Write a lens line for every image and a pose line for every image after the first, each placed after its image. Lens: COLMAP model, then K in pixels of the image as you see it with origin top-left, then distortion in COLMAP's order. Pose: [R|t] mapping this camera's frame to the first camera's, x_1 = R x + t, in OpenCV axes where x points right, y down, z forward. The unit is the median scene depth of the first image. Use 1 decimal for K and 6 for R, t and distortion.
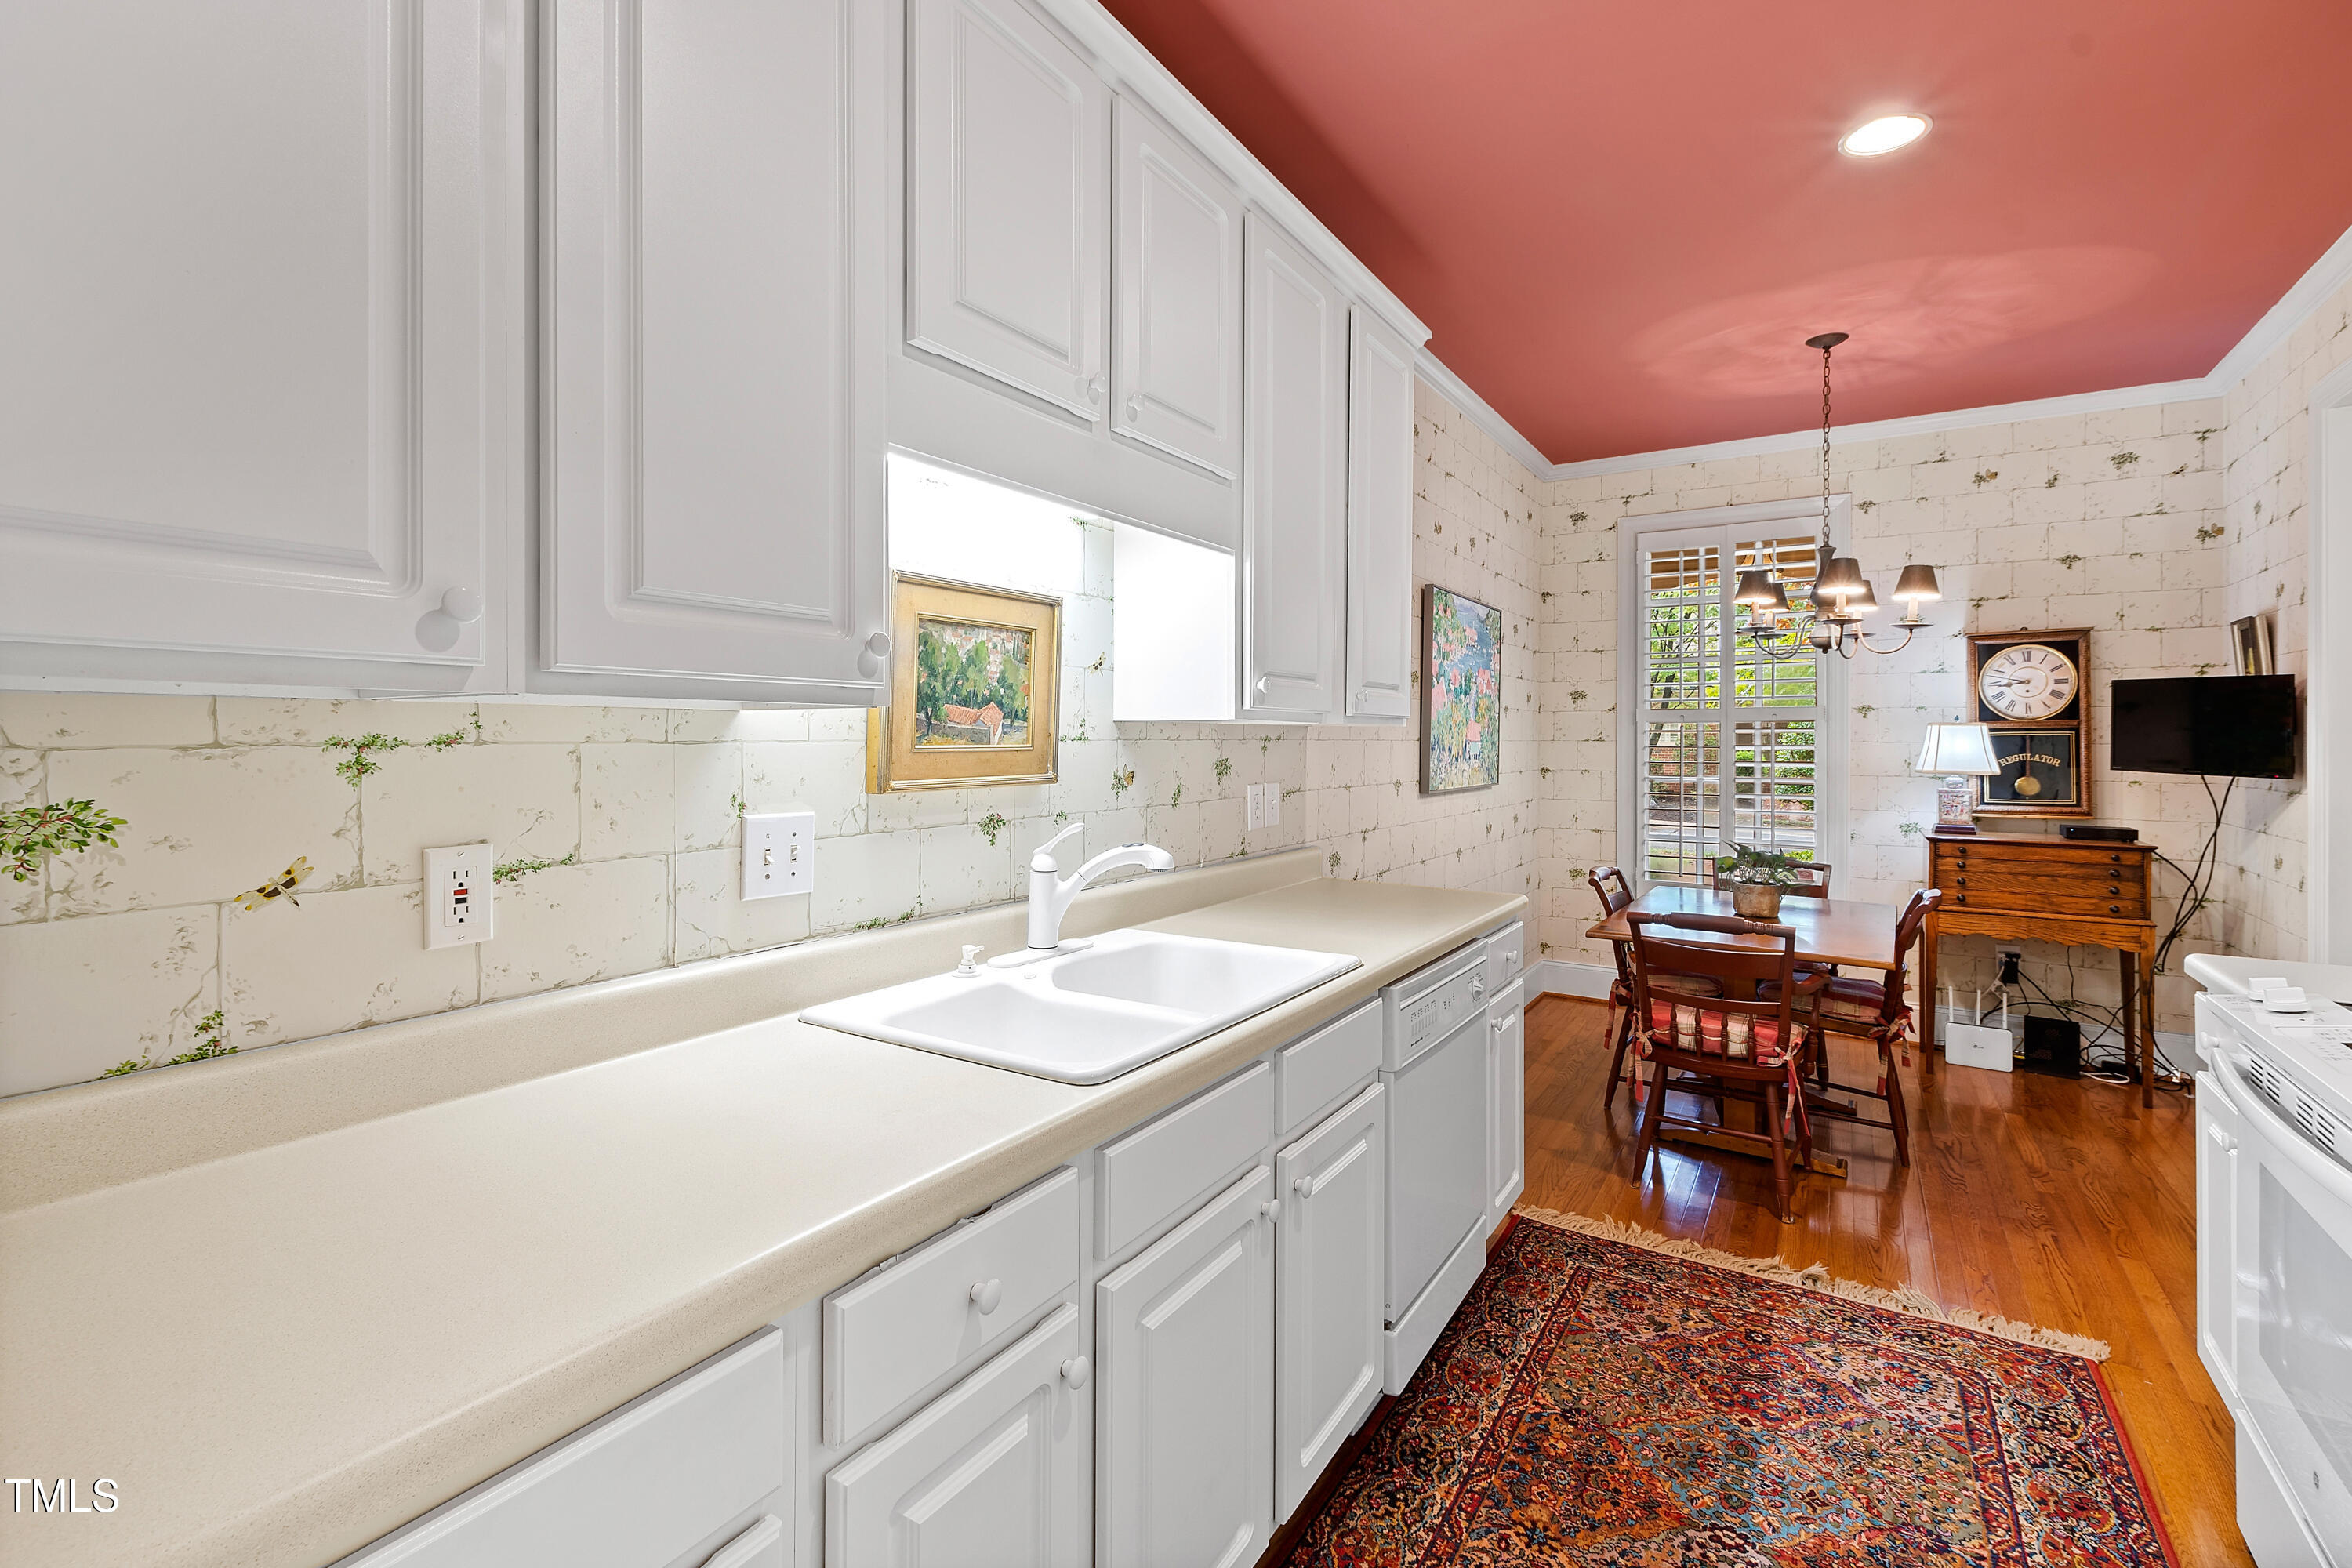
lens RADIAL K [[1026.4, 0, 1170.7], [0, 1026.4, 737.8], [0, 0, 1]] dist [0.001619, -0.001347]
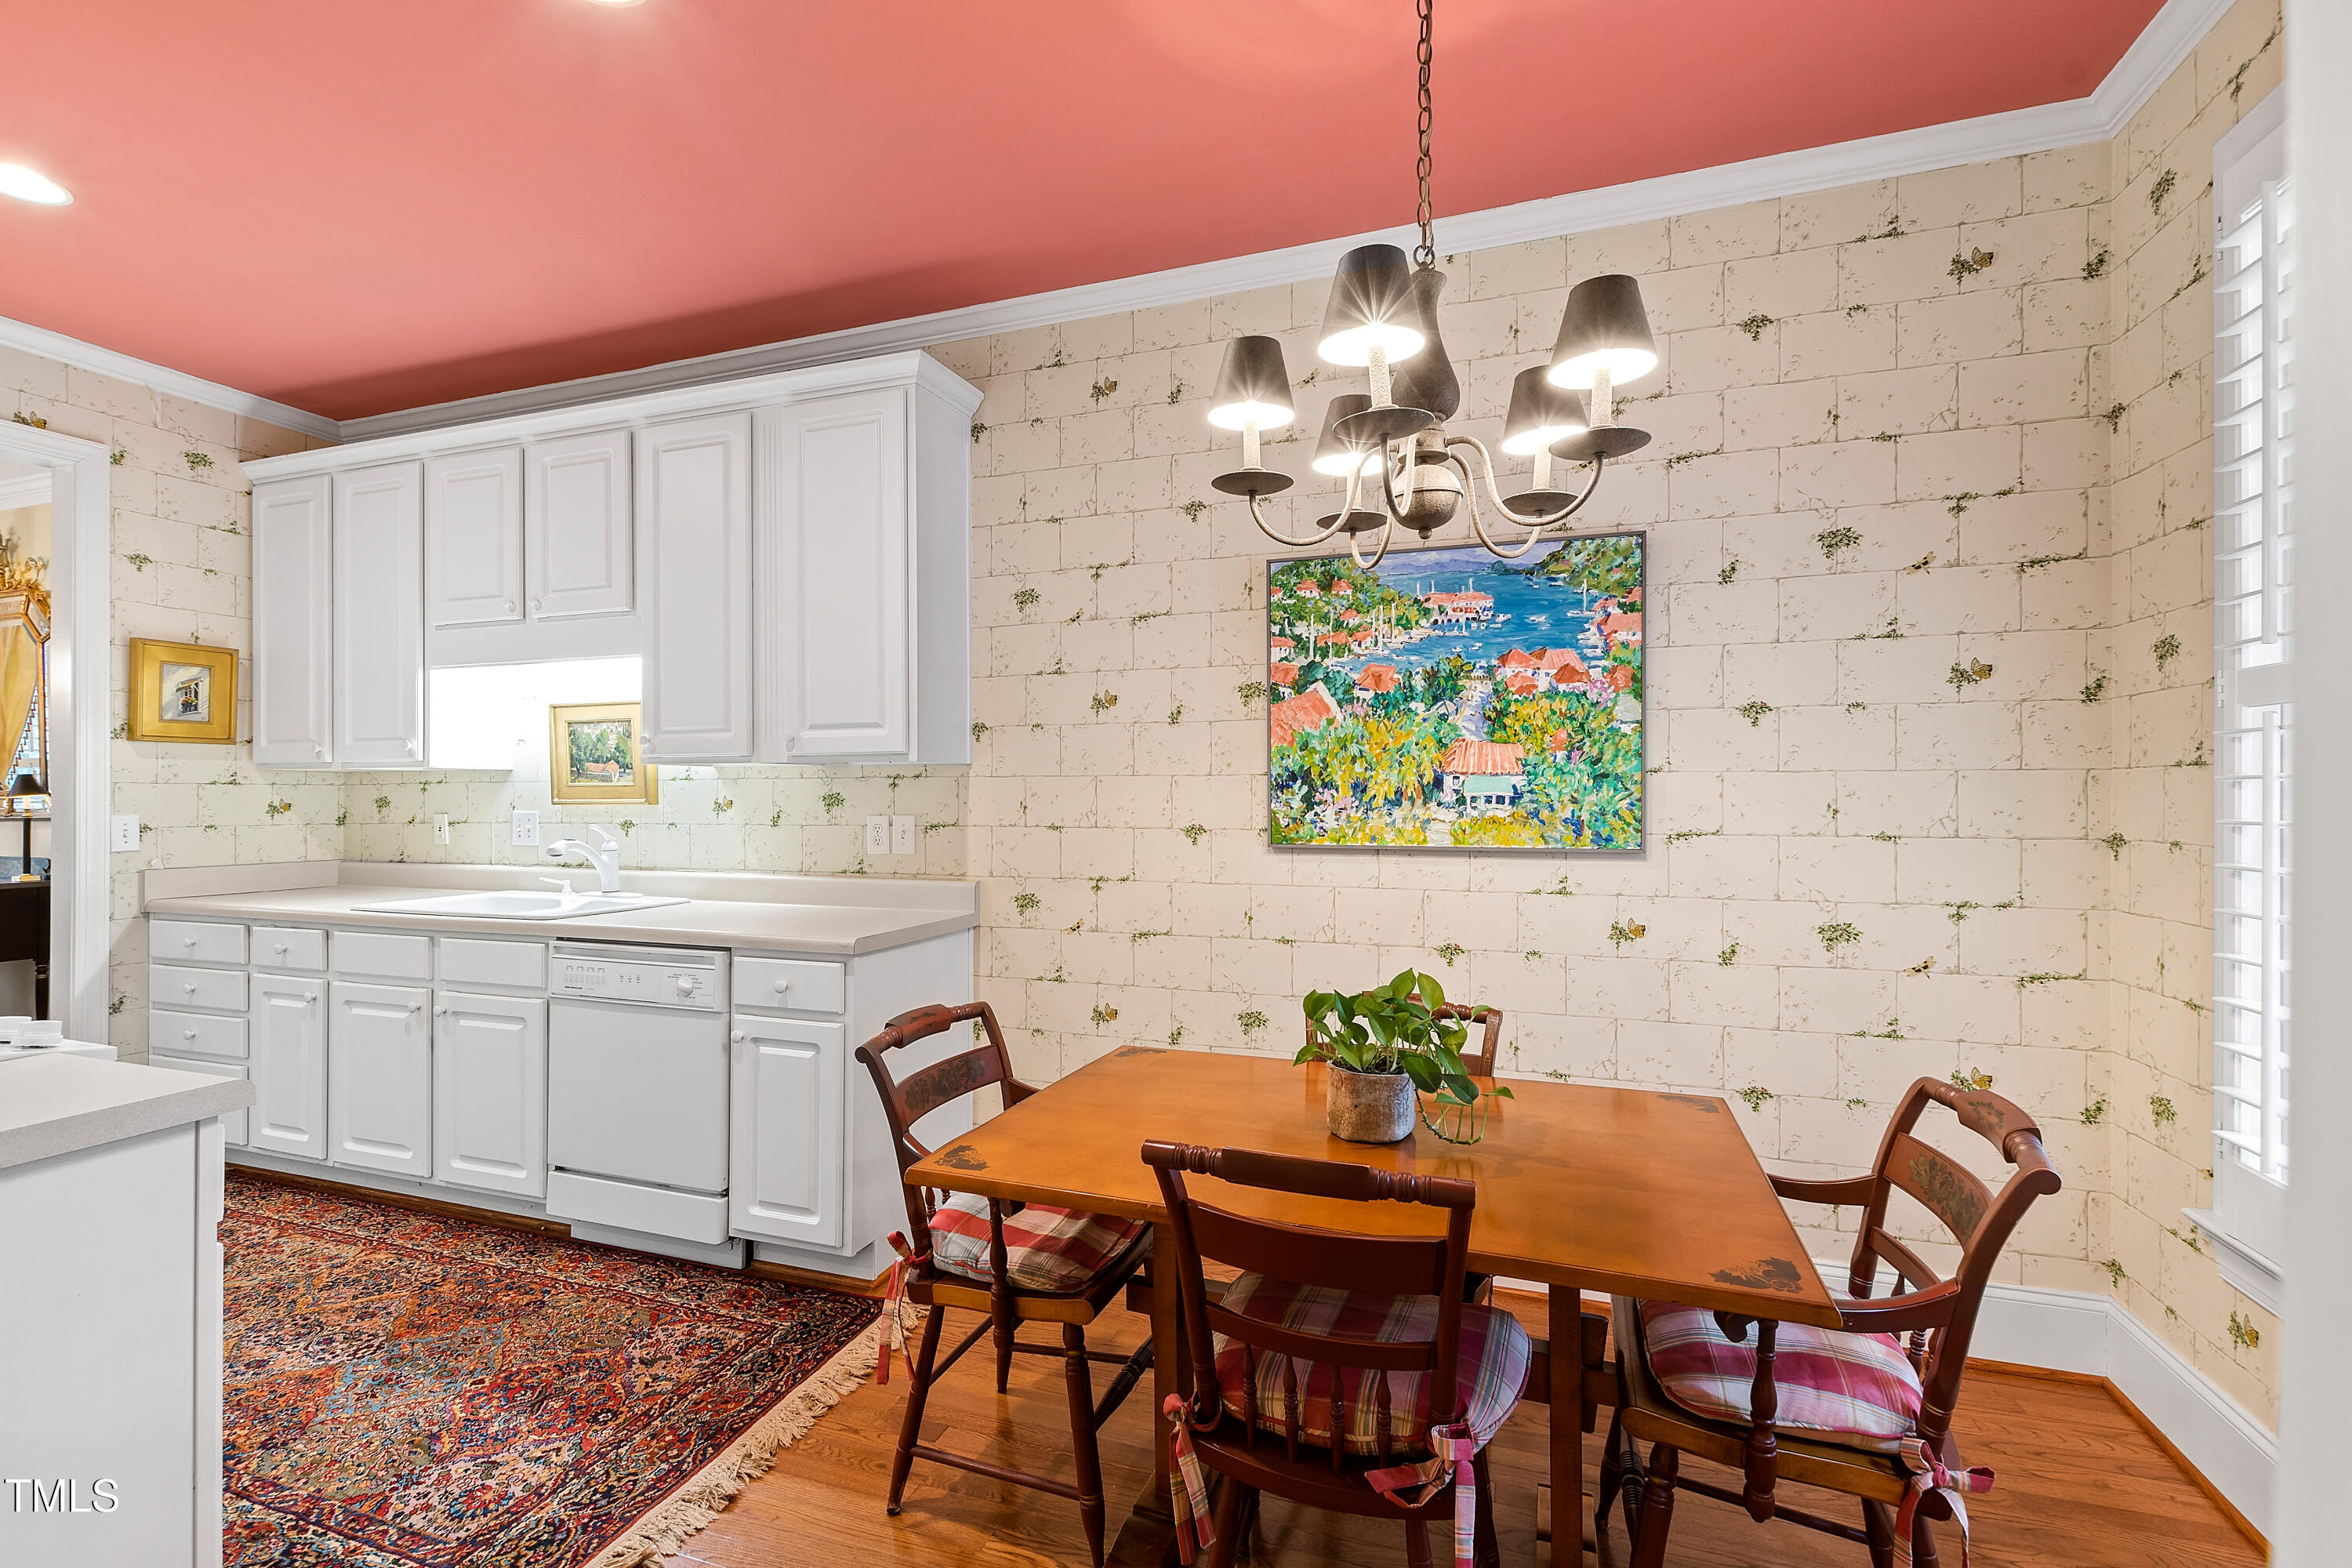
lens RADIAL K [[1026.4, 0, 1168.2], [0, 1026.4, 788.5], [0, 0, 1]] dist [0.001619, -0.001347]
pose [[0.248655, -0.006961, -0.968567, 1.212078], [0.005280, 0.999969, -0.005831, 0.021482], [0.968578, -0.003664, 0.248684, 0.960472]]
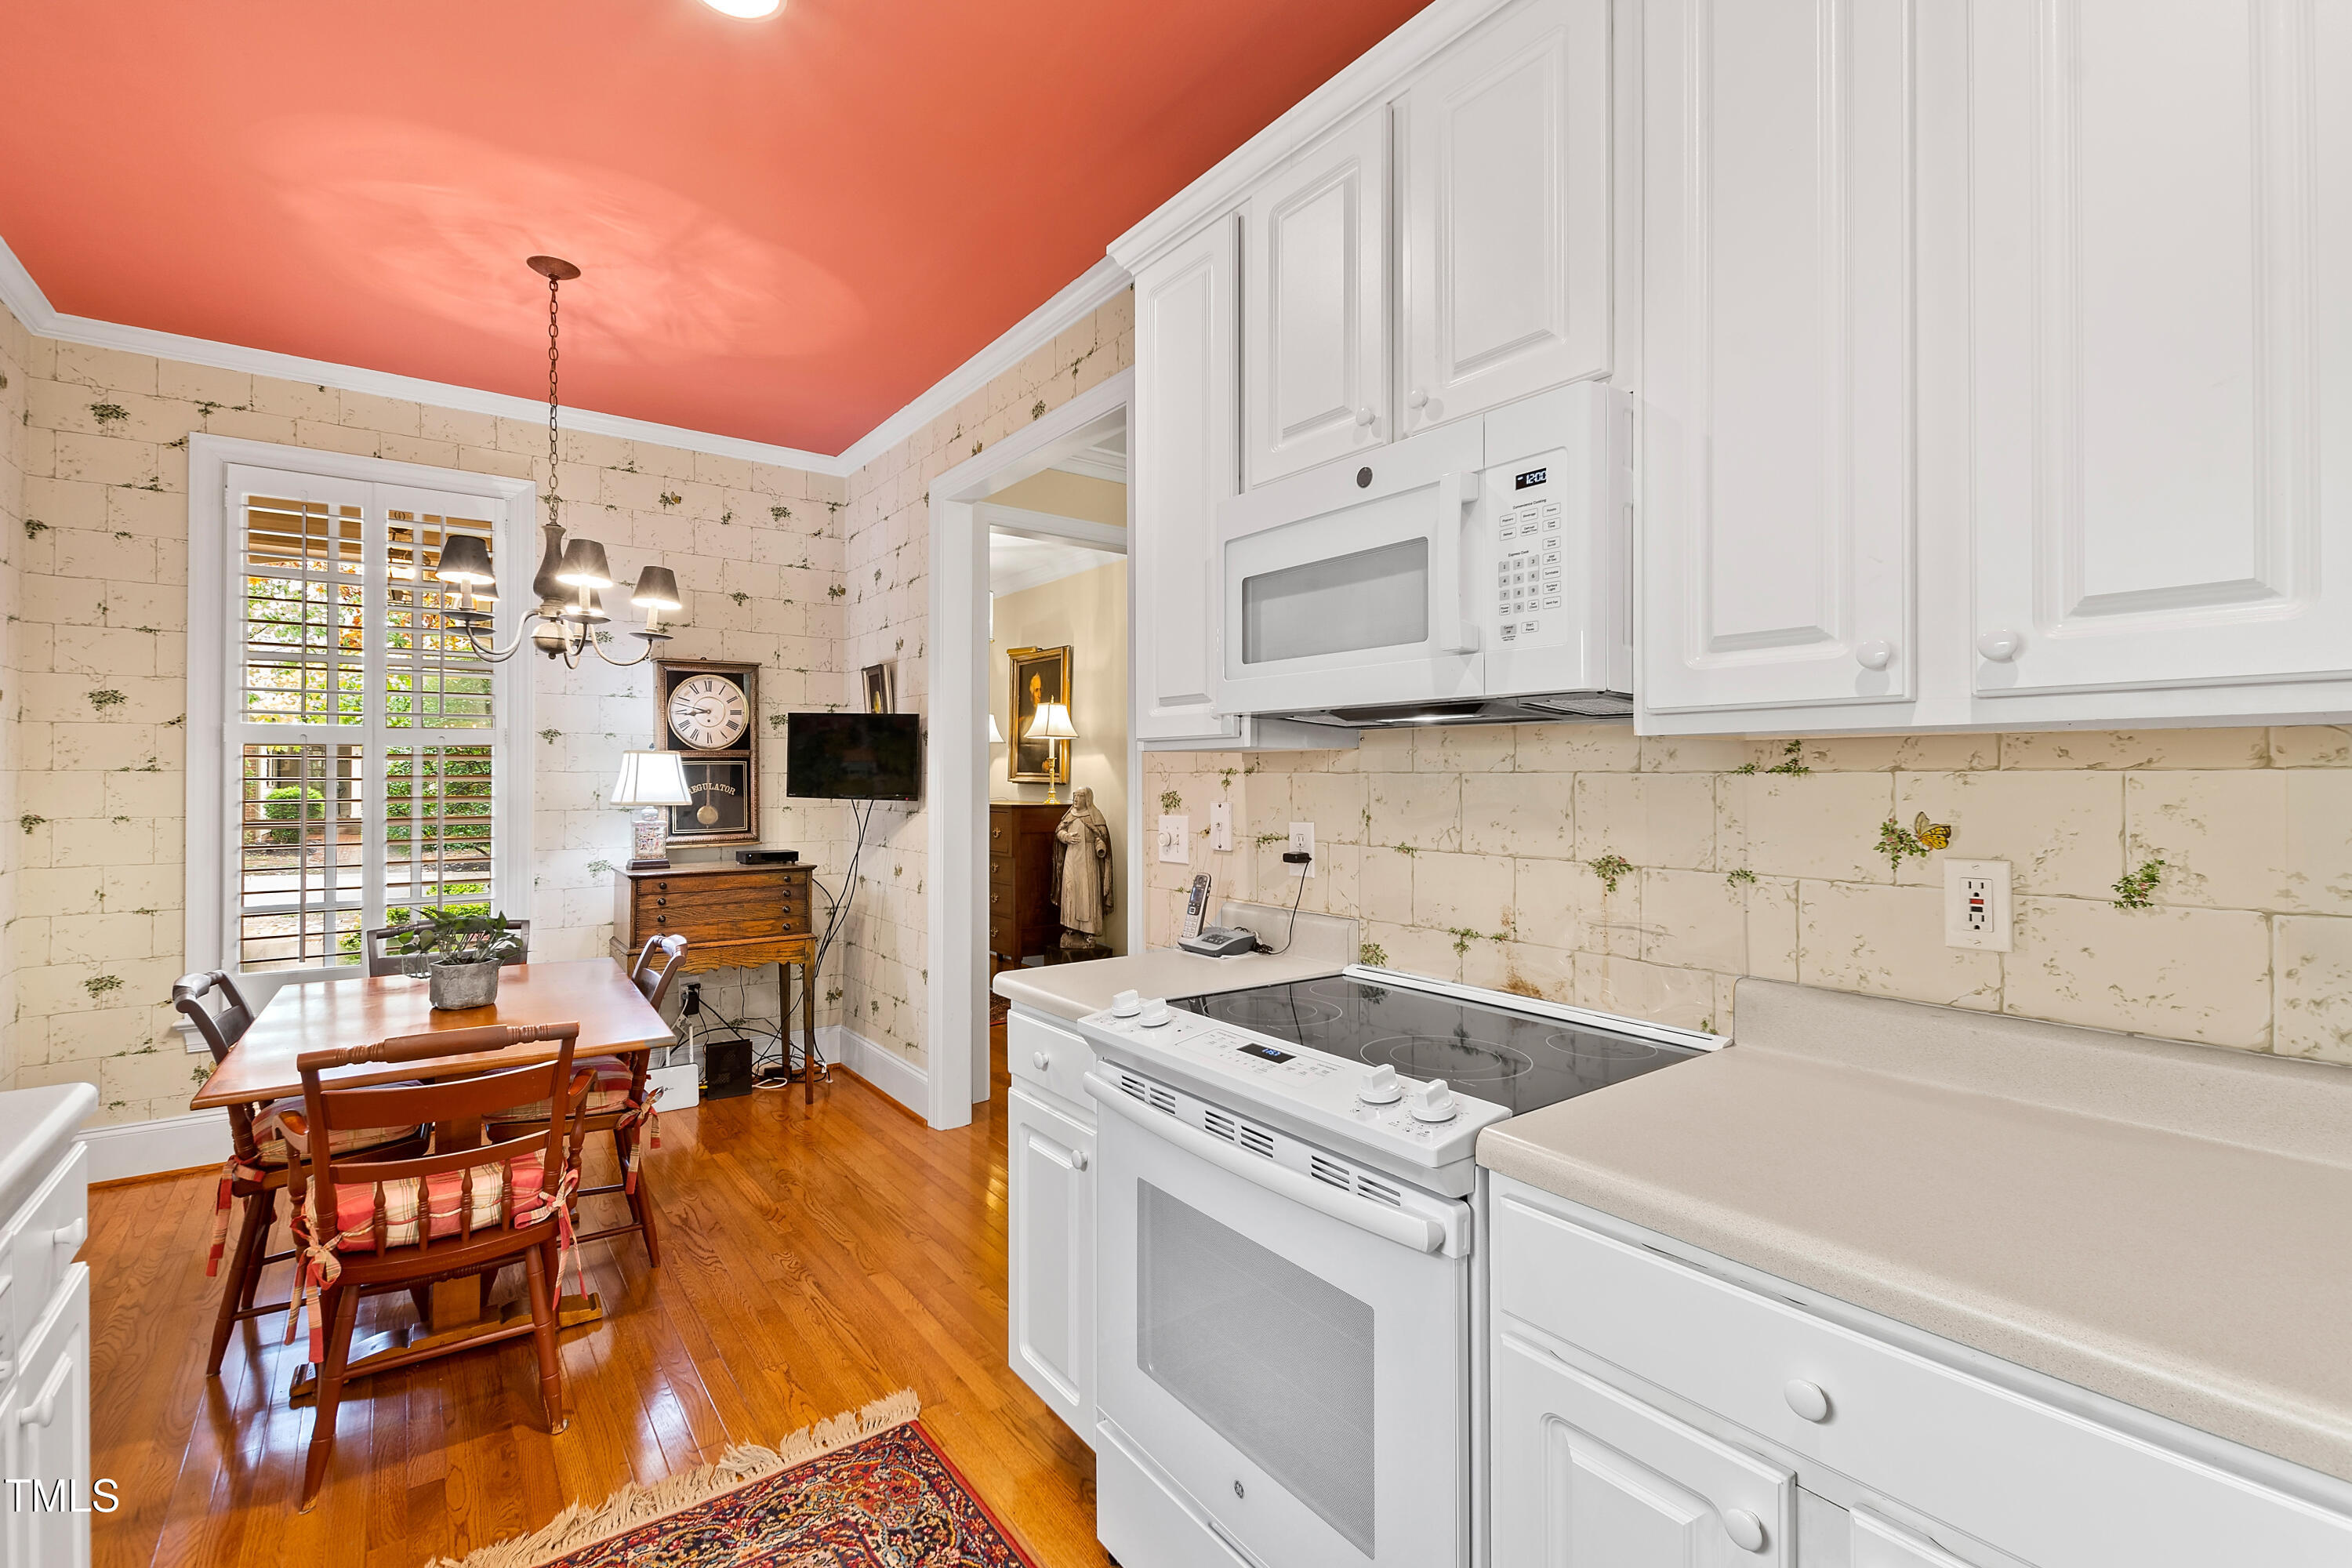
lens RADIAL K [[1026.4, 0, 1161.3], [0, 1026.4, 769.2], [0, 0, 1]] dist [0.001619, -0.001347]
pose [[0.347642, 0.003533, 0.937621, 0.054700], [-0.000788, 0.999994, -0.003476, 0.006370], [-0.937627, 0.000469, 0.347643, 0.281301]]
